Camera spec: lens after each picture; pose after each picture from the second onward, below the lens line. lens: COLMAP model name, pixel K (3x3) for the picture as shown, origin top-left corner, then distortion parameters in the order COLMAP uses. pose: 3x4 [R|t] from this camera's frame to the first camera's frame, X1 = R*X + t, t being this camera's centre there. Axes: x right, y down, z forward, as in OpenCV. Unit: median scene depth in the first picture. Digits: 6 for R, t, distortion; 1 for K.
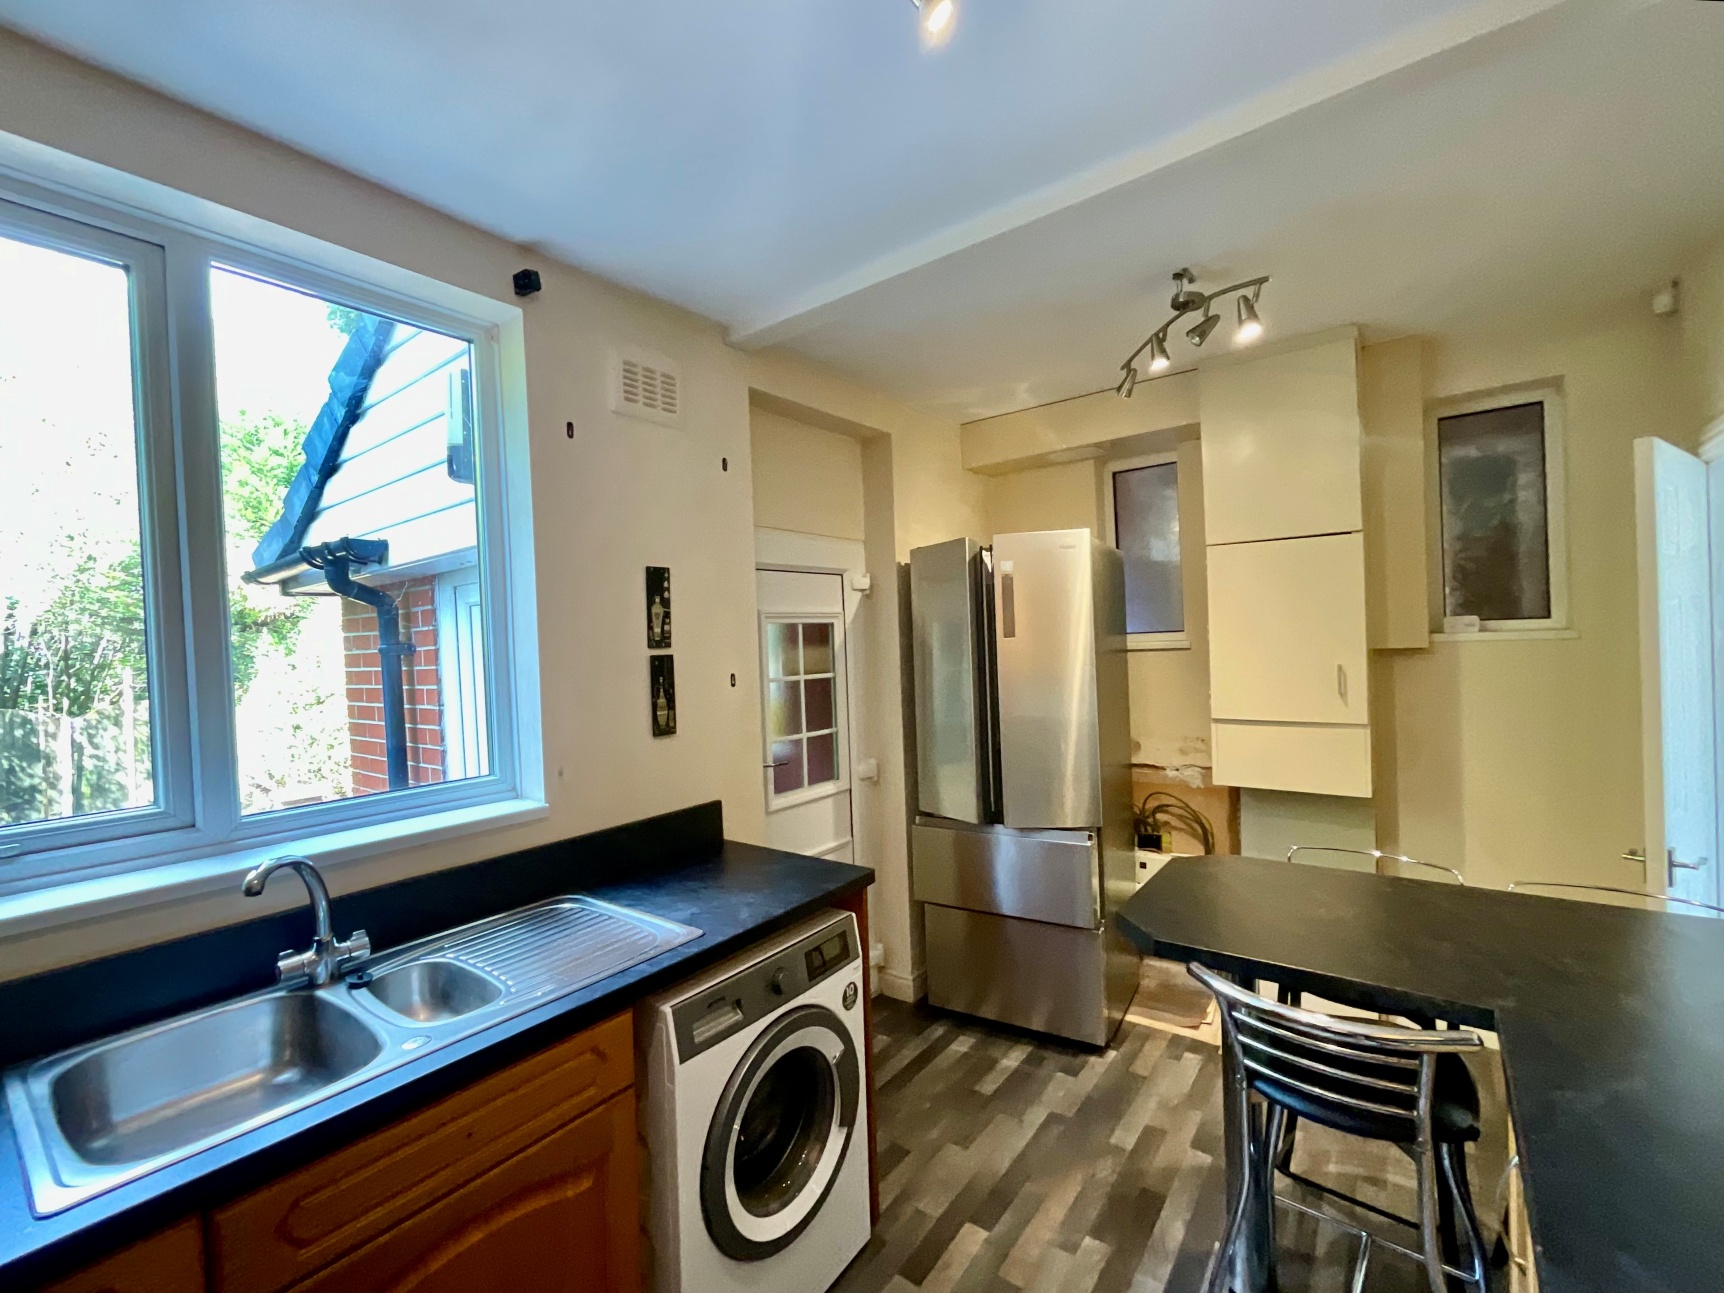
lens RADIAL K [[724.6, 0, 880.2], [0, 724.6, 650.1], [0, 0, 1]] dist [-0.000422, 0.000447]
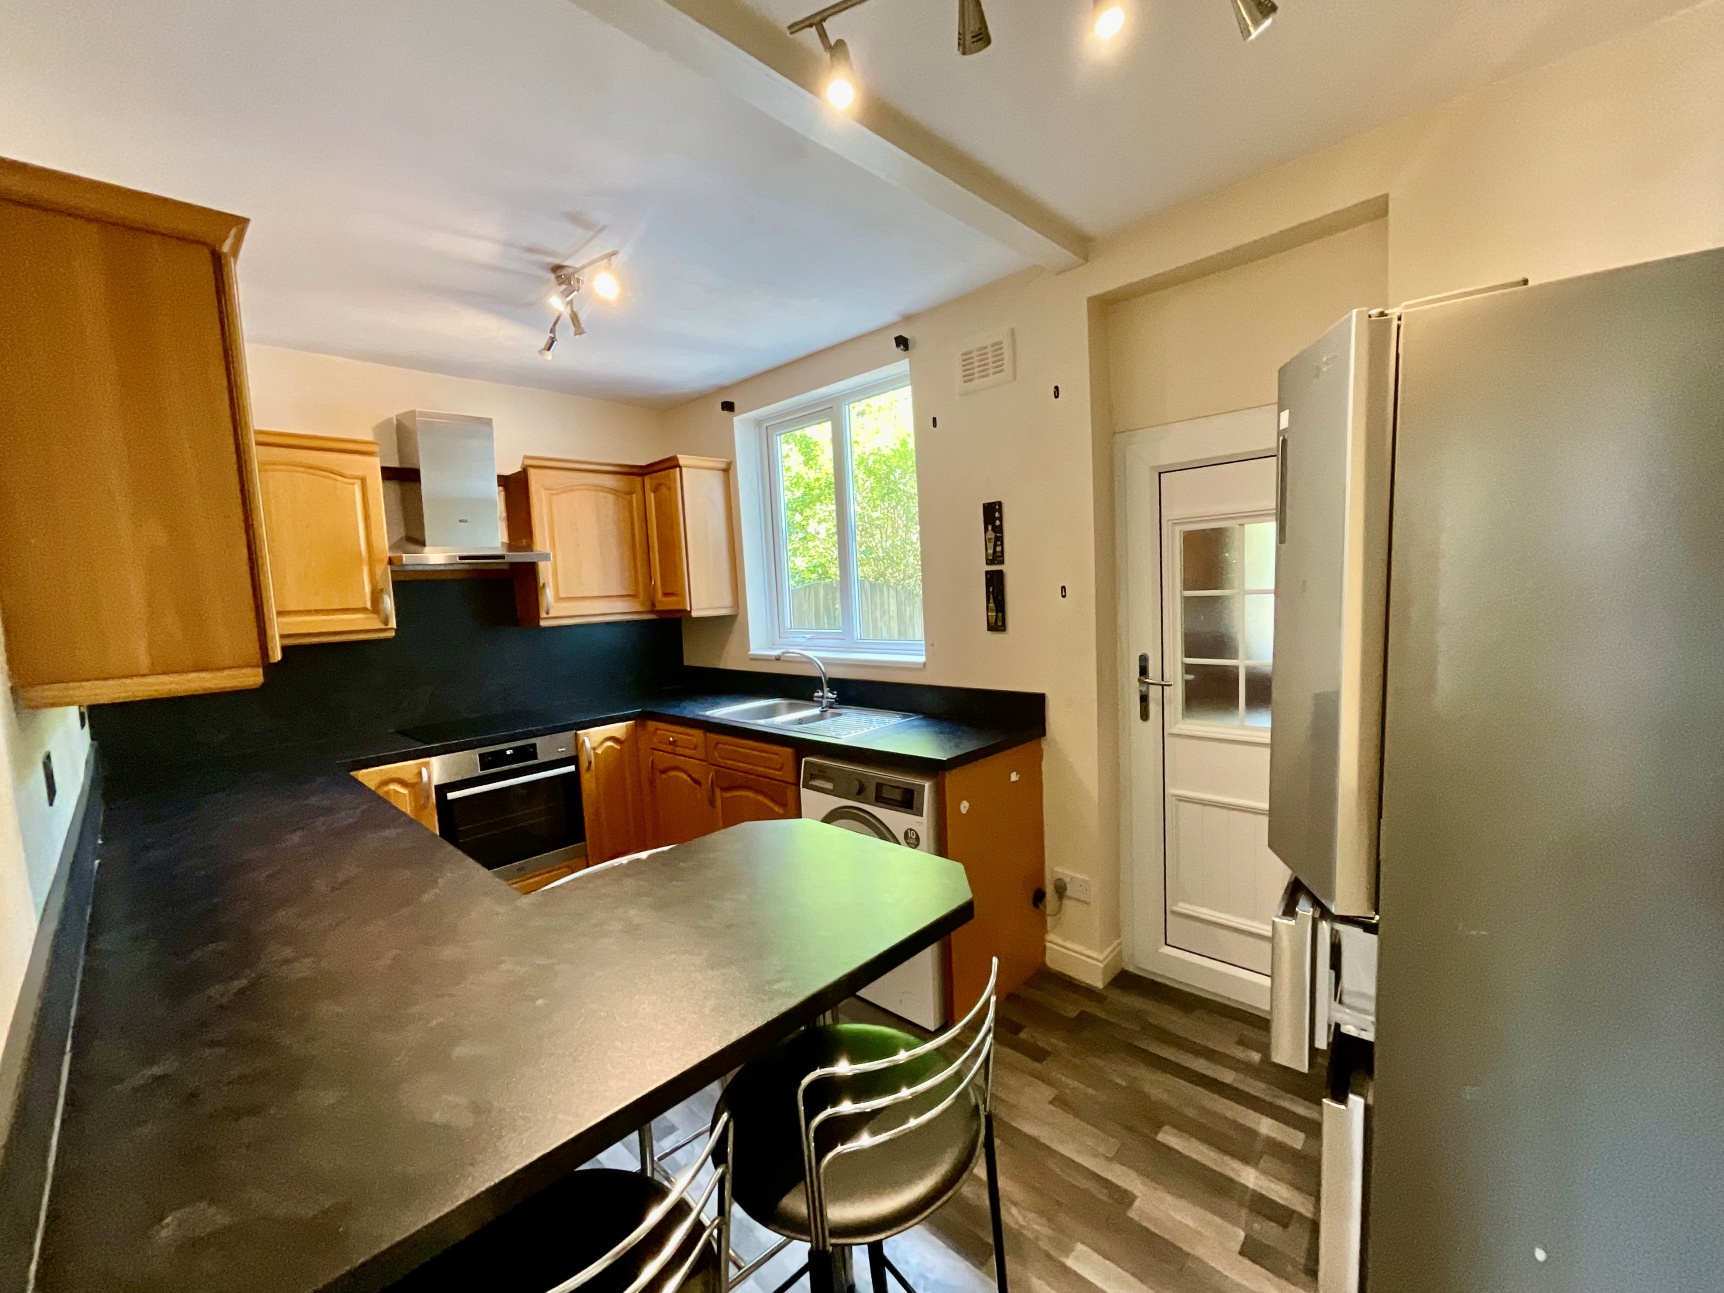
lens RADIAL K [[724.6, 0, 880.2], [0, 724.6, 650.1], [0, 0, 1]] dist [-0.000422, 0.000447]
pose [[-0.107825, 0.135785, -0.984853, 1.030377], [0.041983, 0.990367, 0.131948, -0.031204], [0.993283, -0.027120, -0.112487, 0.936409]]
